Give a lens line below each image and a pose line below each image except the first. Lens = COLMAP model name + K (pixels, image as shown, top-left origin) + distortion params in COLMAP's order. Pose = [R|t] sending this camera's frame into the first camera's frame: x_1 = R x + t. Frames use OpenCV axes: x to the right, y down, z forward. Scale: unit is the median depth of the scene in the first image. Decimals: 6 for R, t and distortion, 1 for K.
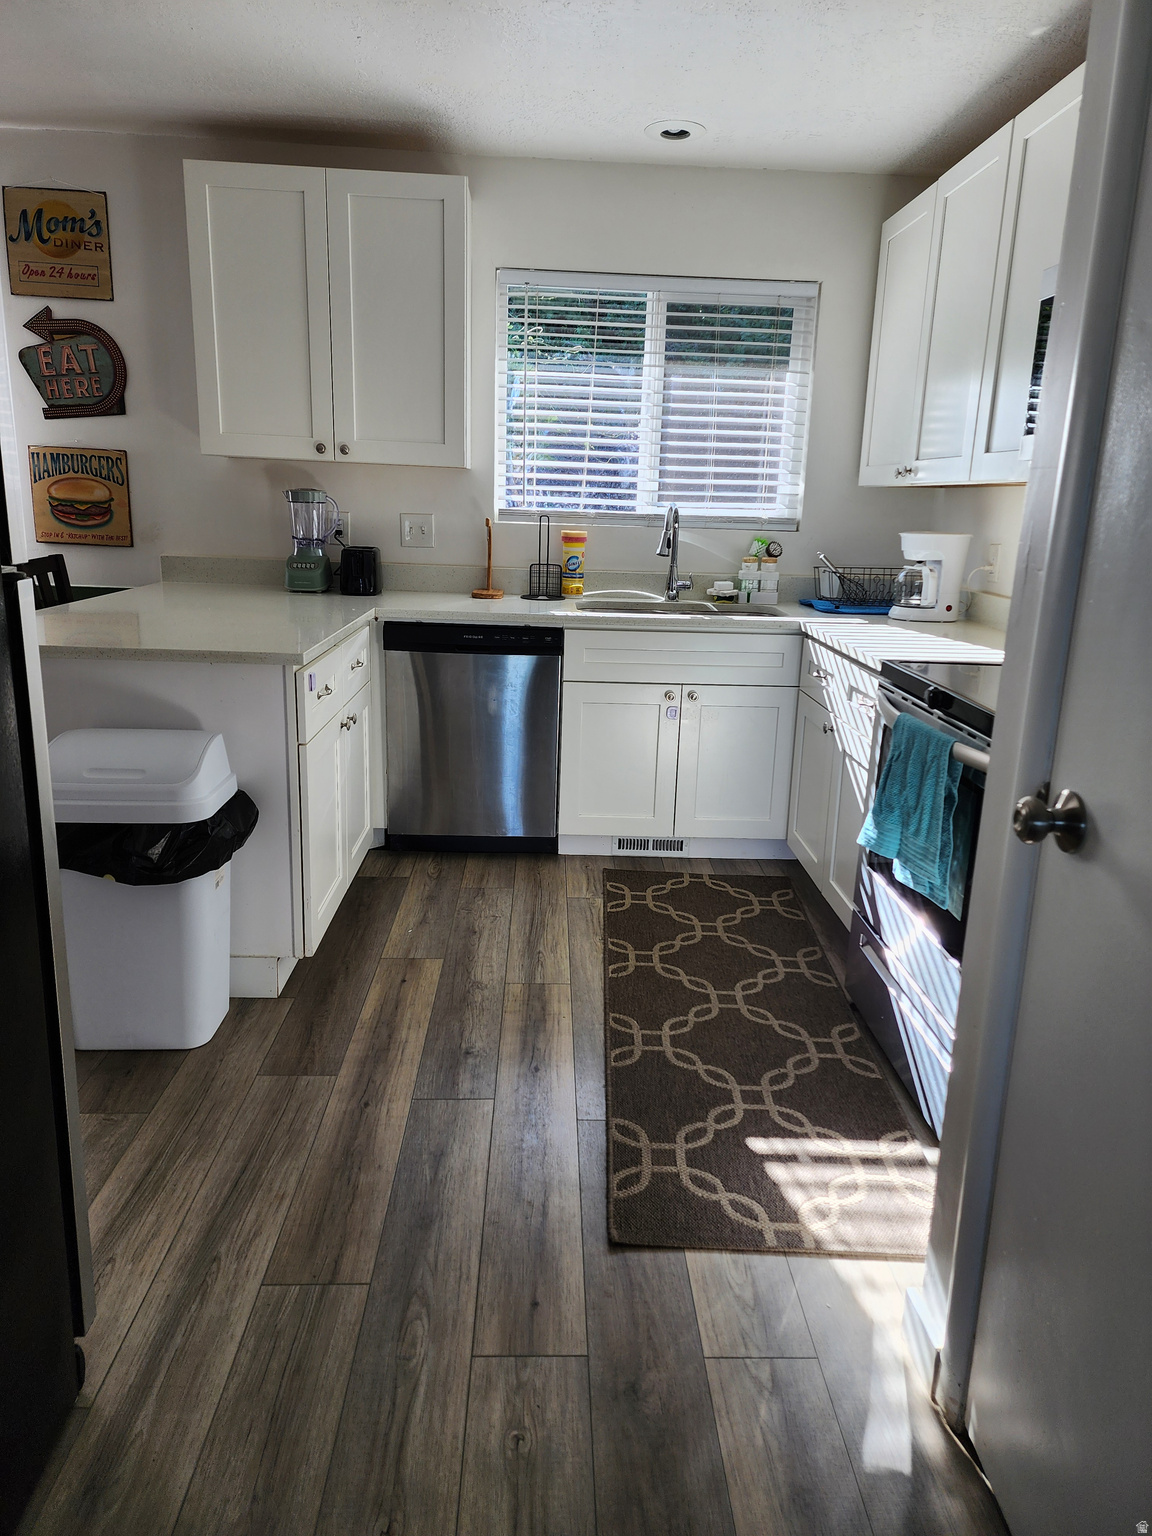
lens RADIAL K [[1044.5, 0, 591.8], [0, 1044.5, 761.9], [0, 0, 1]] dist [0.059091, -0.049971]
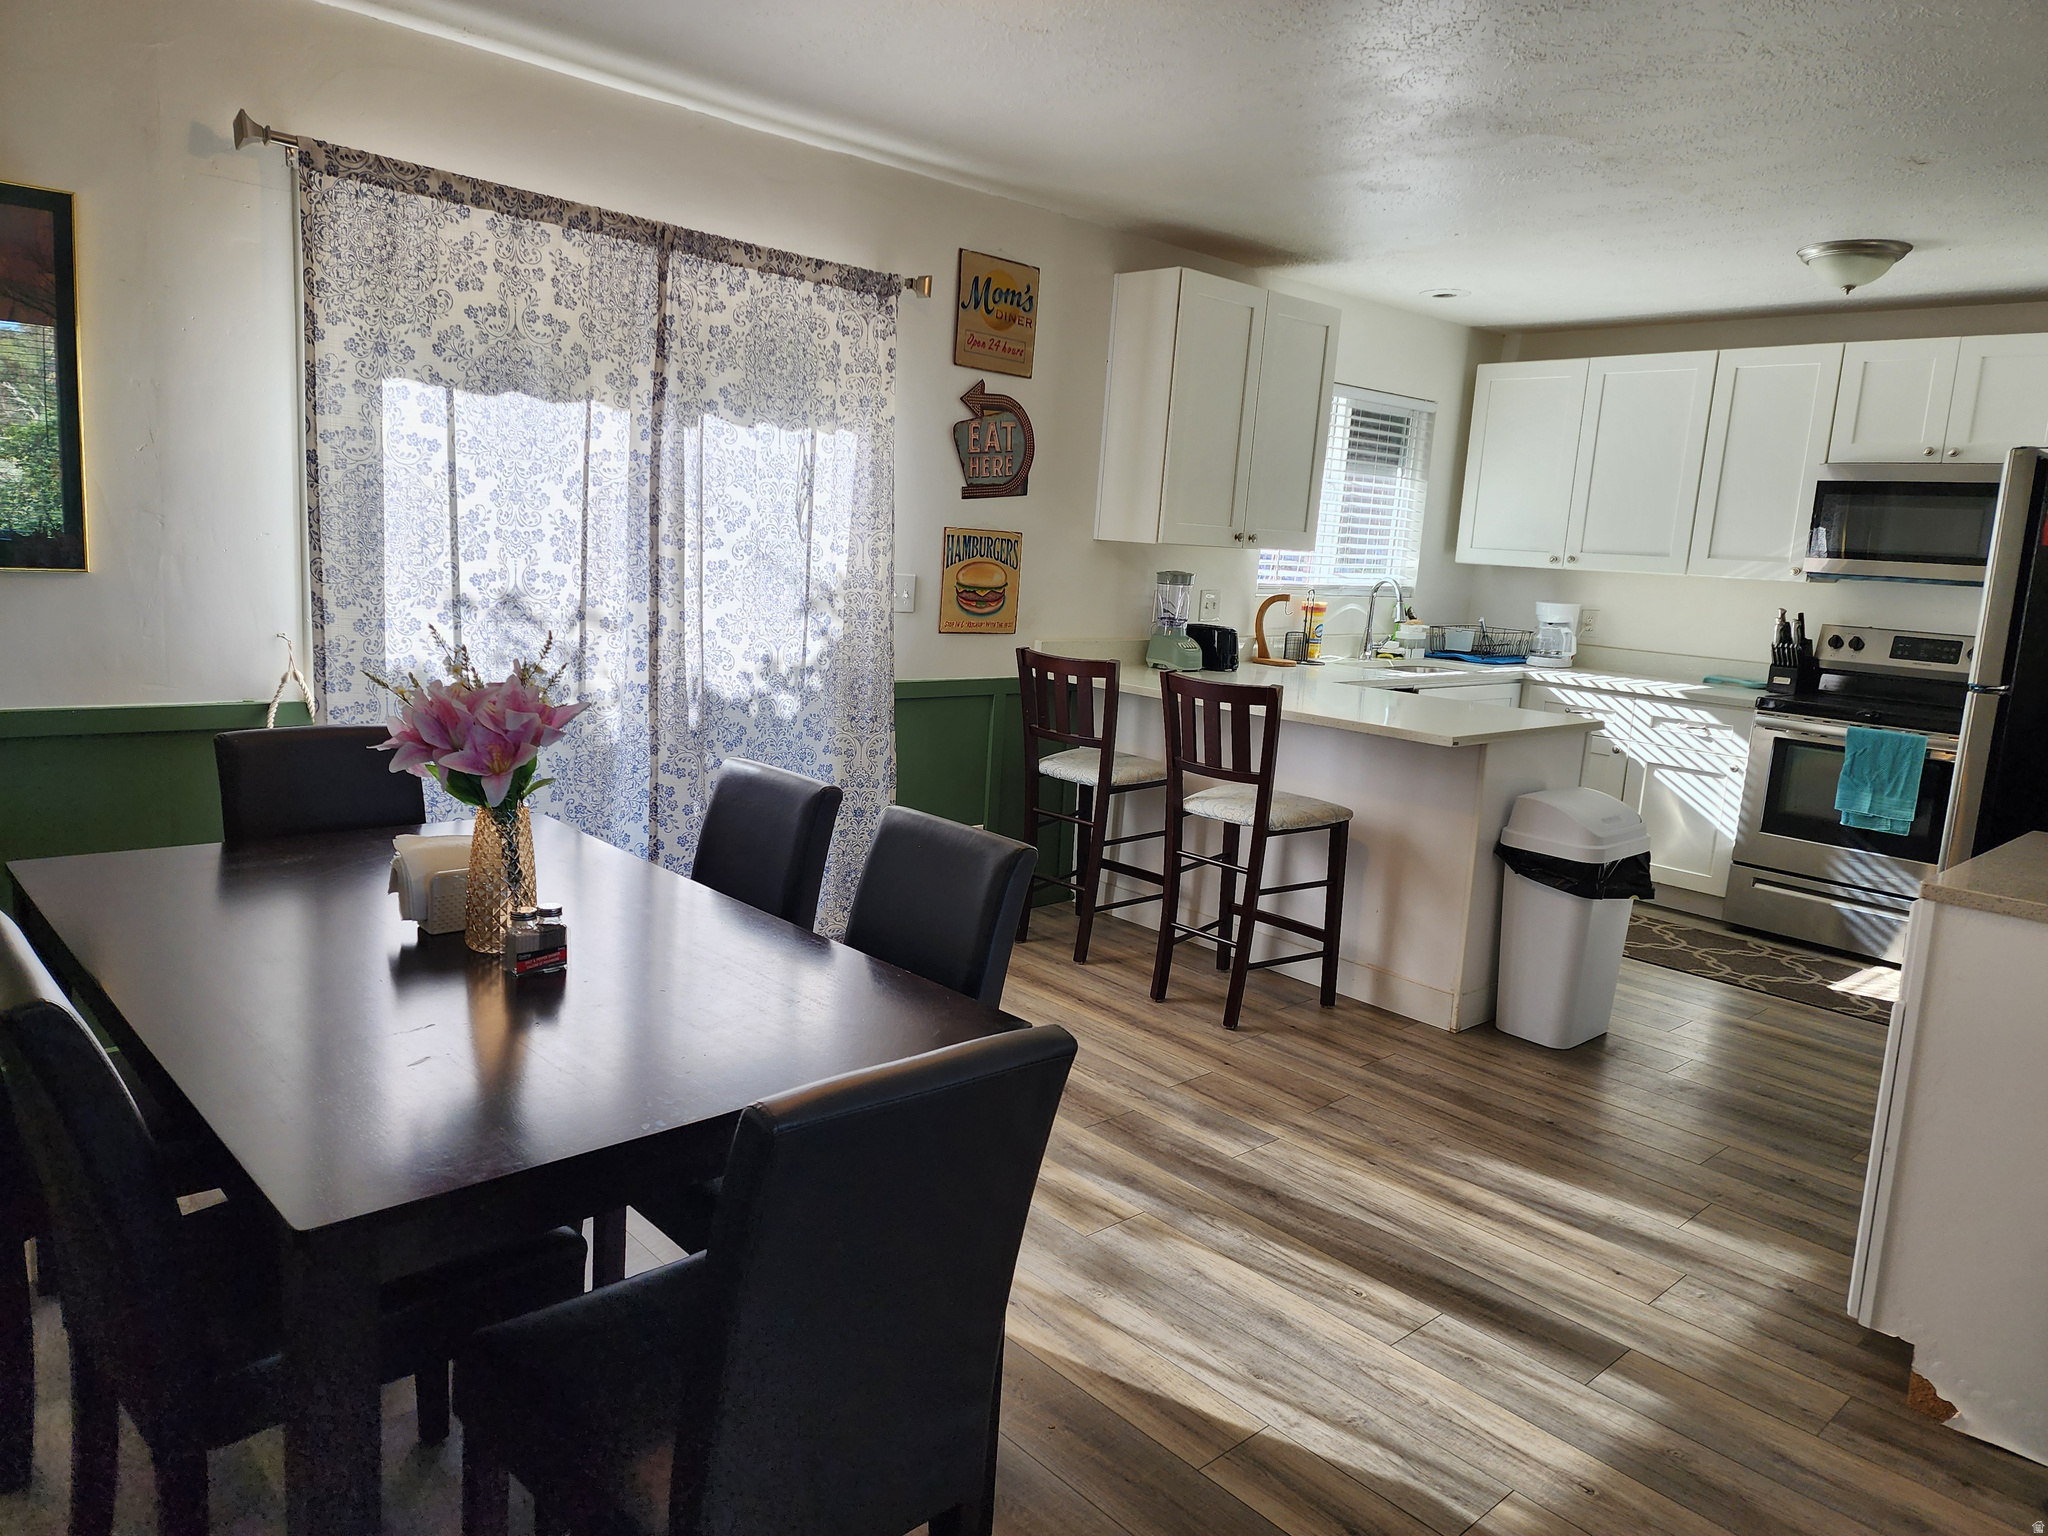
lens RADIAL K [[1373.2, 0, 1030.4], [0, 1373.2, 766.9], [0, 0, 1]] dist [0.069786, -0.064824]
pose [[0.760572, -0.100354, 0.641451, -1.255258], [0.130455, 0.991454, 0.000430, -0.090582], [-0.636013, 0.083353, 0.767164, 0.085174]]
